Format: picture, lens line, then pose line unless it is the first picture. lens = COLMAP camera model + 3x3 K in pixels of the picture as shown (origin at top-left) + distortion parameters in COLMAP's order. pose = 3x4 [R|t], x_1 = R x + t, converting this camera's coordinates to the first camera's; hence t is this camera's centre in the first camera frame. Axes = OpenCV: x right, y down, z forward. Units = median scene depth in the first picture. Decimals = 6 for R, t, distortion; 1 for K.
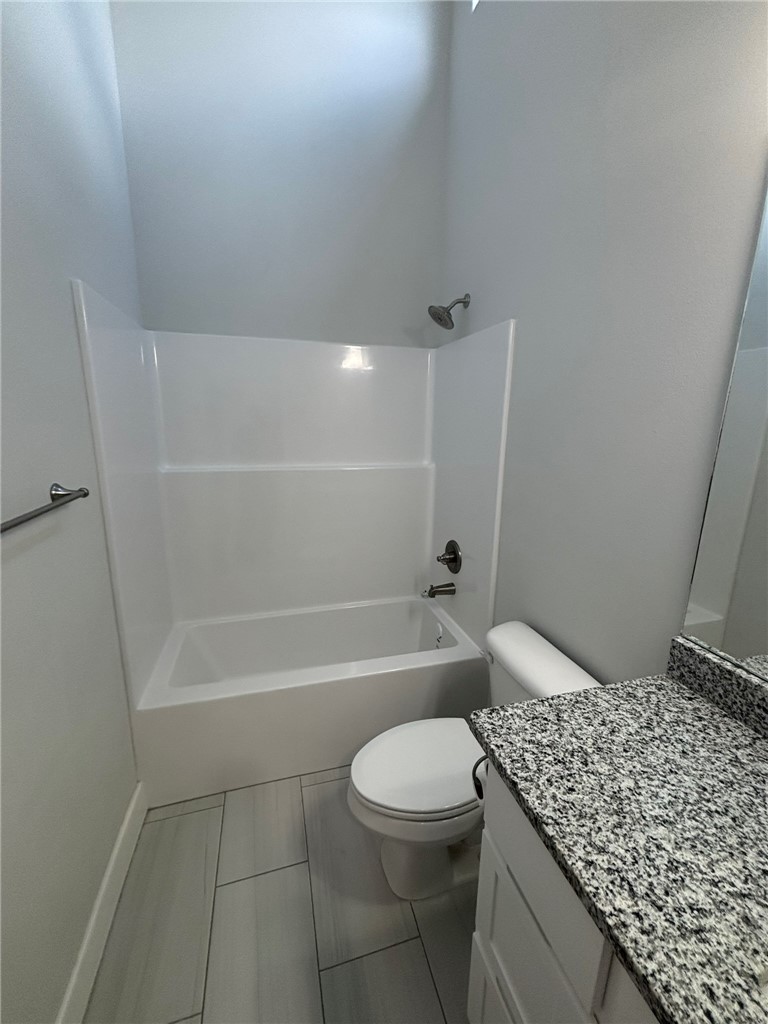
lens RADIAL K [[413.7, 0, 380.7], [0, 413.7, 512.3], [0, 0, 1]] dist [0.000969, 0.002407]
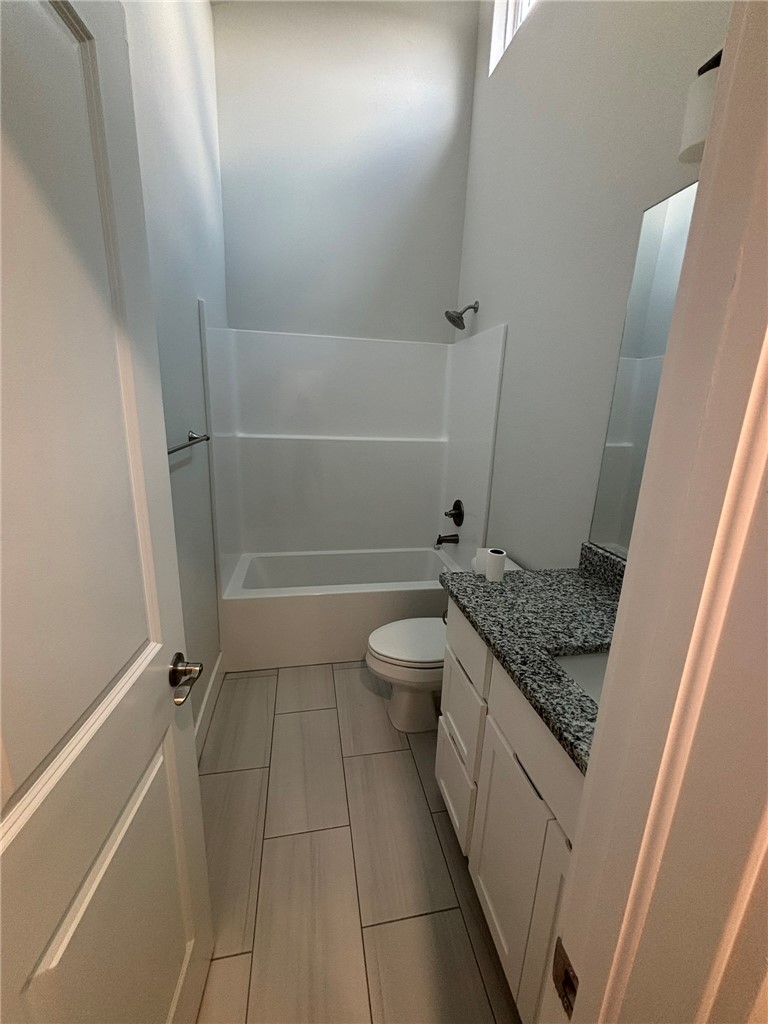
lens RADIAL K [[413.7, 0, 387.5], [0, 413.7, 511.4], [0, 0, 1]] dist [0.000969, 0.002407]
pose [[0.997338, 0.035795, -0.063522, 0.088534], [-0.034760, 0.999245, 0.017332, 0.187431], [0.064094, -0.015078, 0.997830, -0.553170]]
